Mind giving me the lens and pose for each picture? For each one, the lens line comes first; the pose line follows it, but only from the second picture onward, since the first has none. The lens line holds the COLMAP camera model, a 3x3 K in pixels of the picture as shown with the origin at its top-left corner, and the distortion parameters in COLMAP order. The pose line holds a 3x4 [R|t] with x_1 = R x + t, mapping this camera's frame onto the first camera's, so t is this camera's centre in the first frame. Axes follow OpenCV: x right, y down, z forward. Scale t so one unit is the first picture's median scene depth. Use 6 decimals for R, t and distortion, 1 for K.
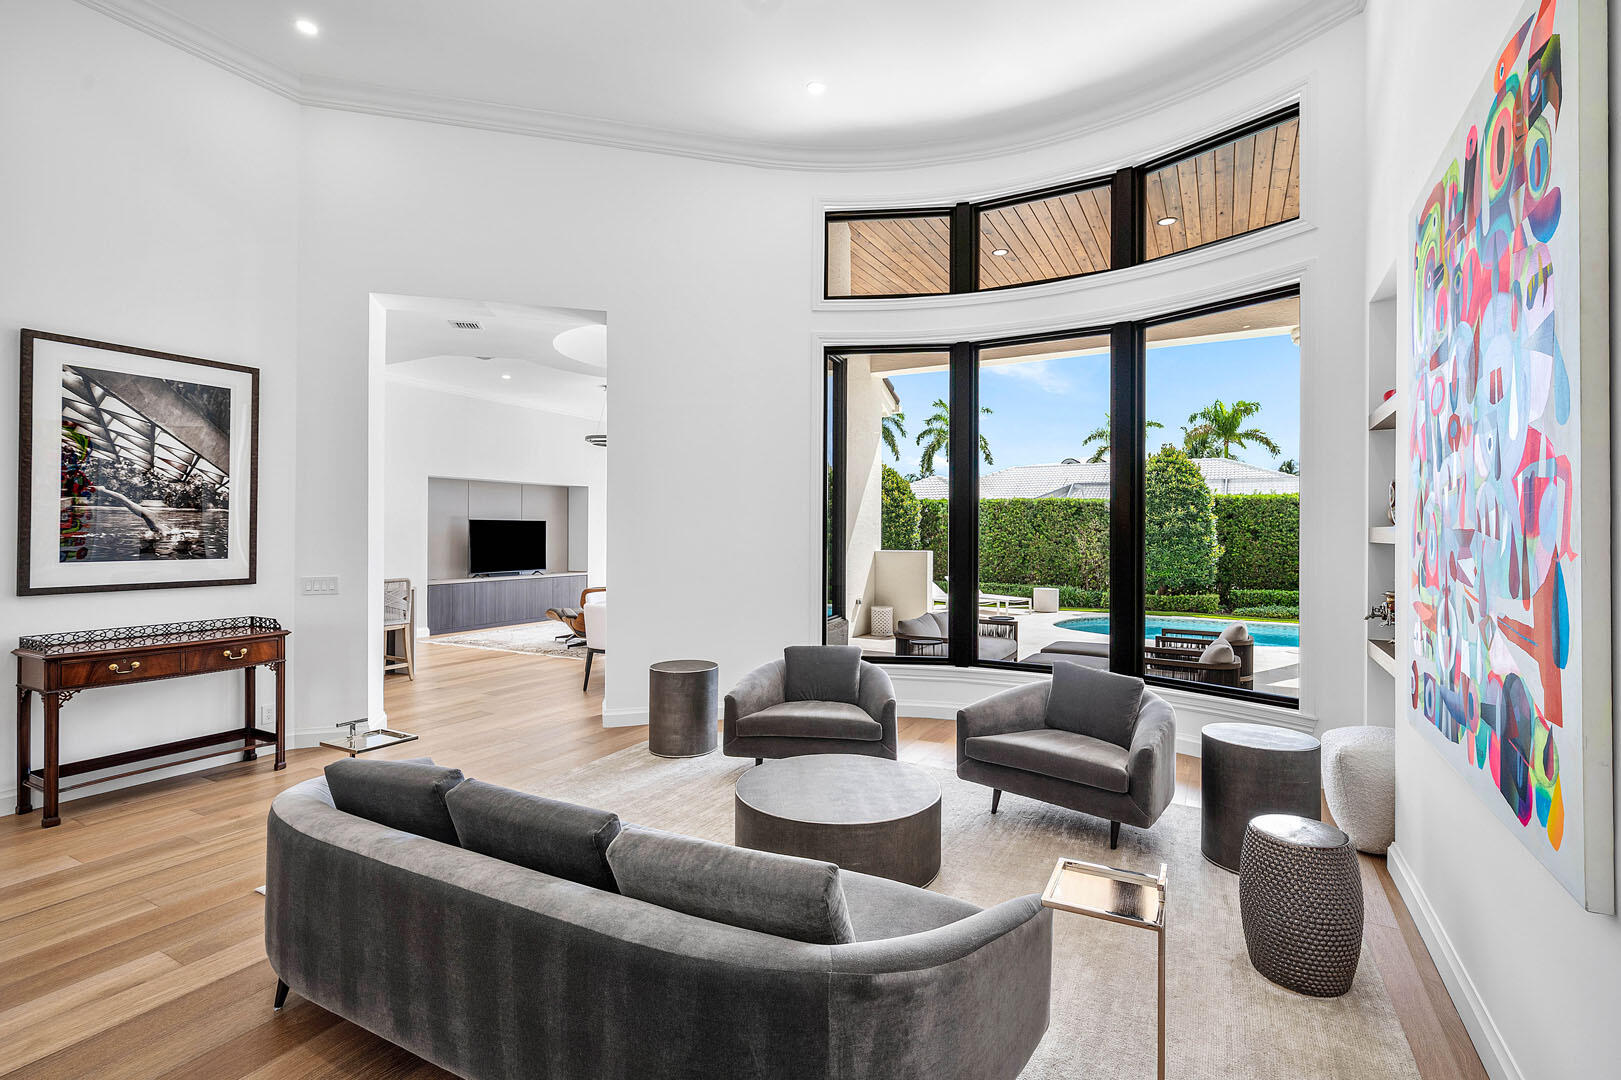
lens RADIAL K [[748.2, 0, 811.3], [0, 748.2, 527.7], [0, 0, 1]] dist [-0.003634, -0.000166]
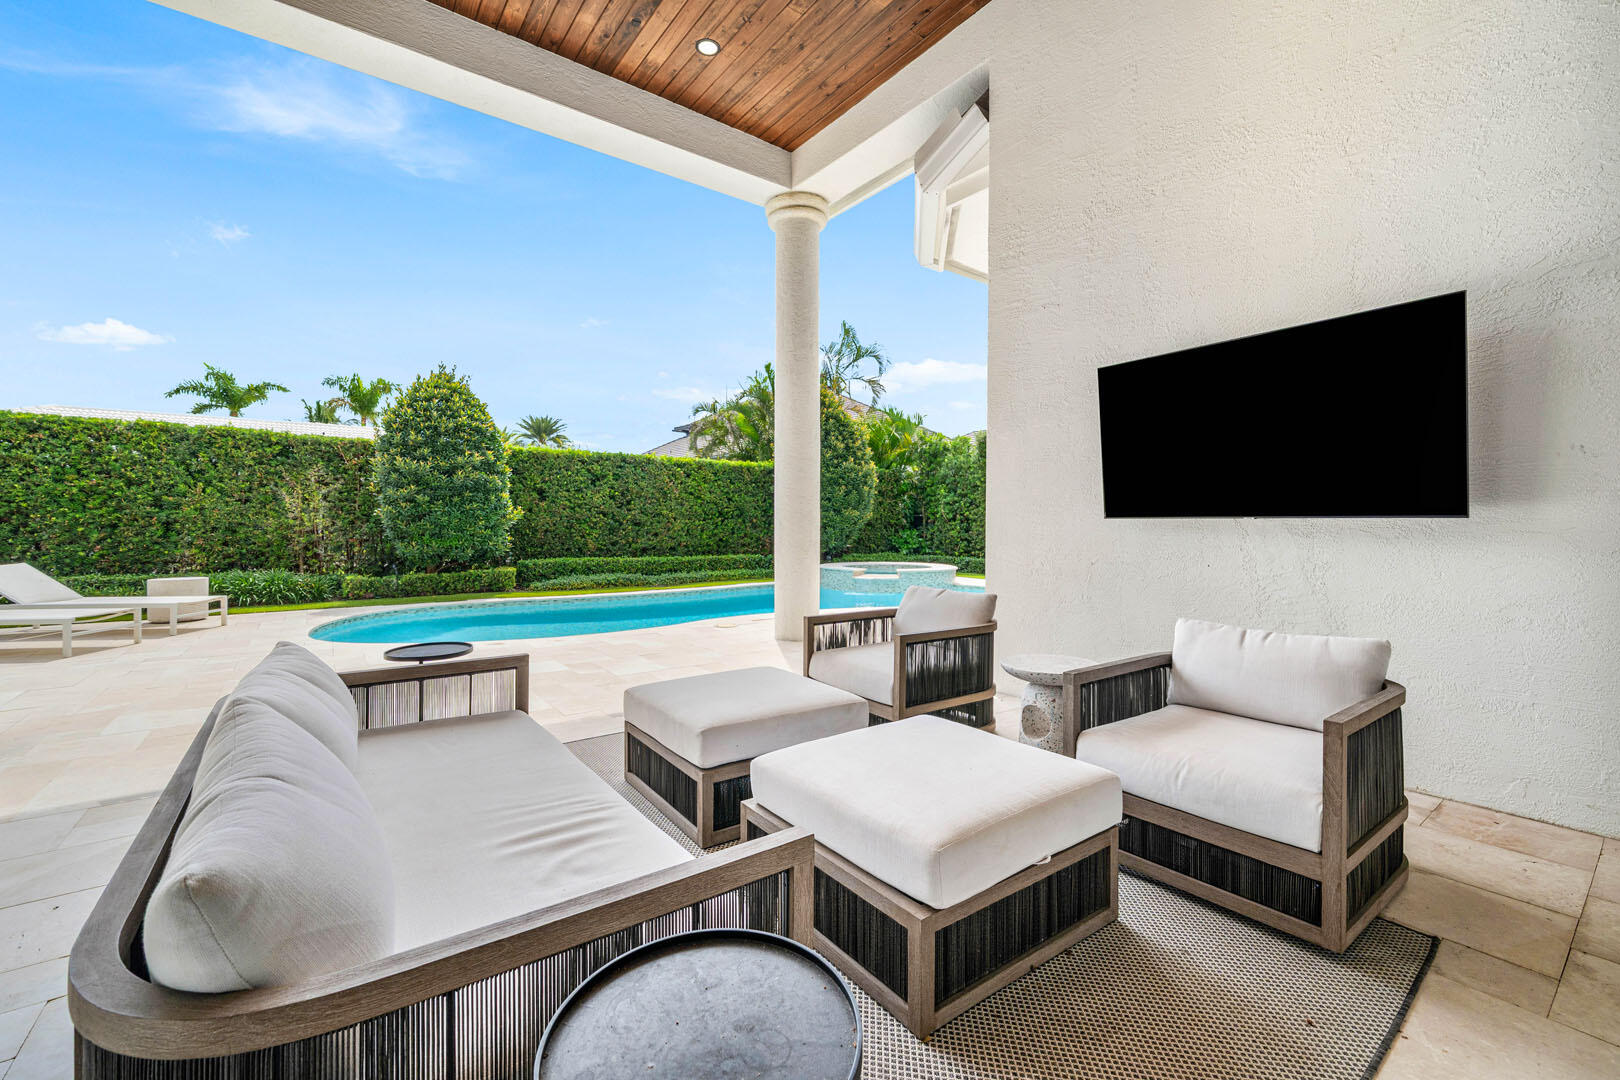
lens RADIAL K [[654.7, 0, 799.3], [0, 654.7, 533.9], [0, 0, 1]] dist [0.001450, 0.000110]
pose [[0.408744, -0.014718, 0.912530, 0.033880], [-0.009821, 0.999741, 0.020523, 0.037313], [-0.912596, -0.017351, 0.408494, 0.443428]]
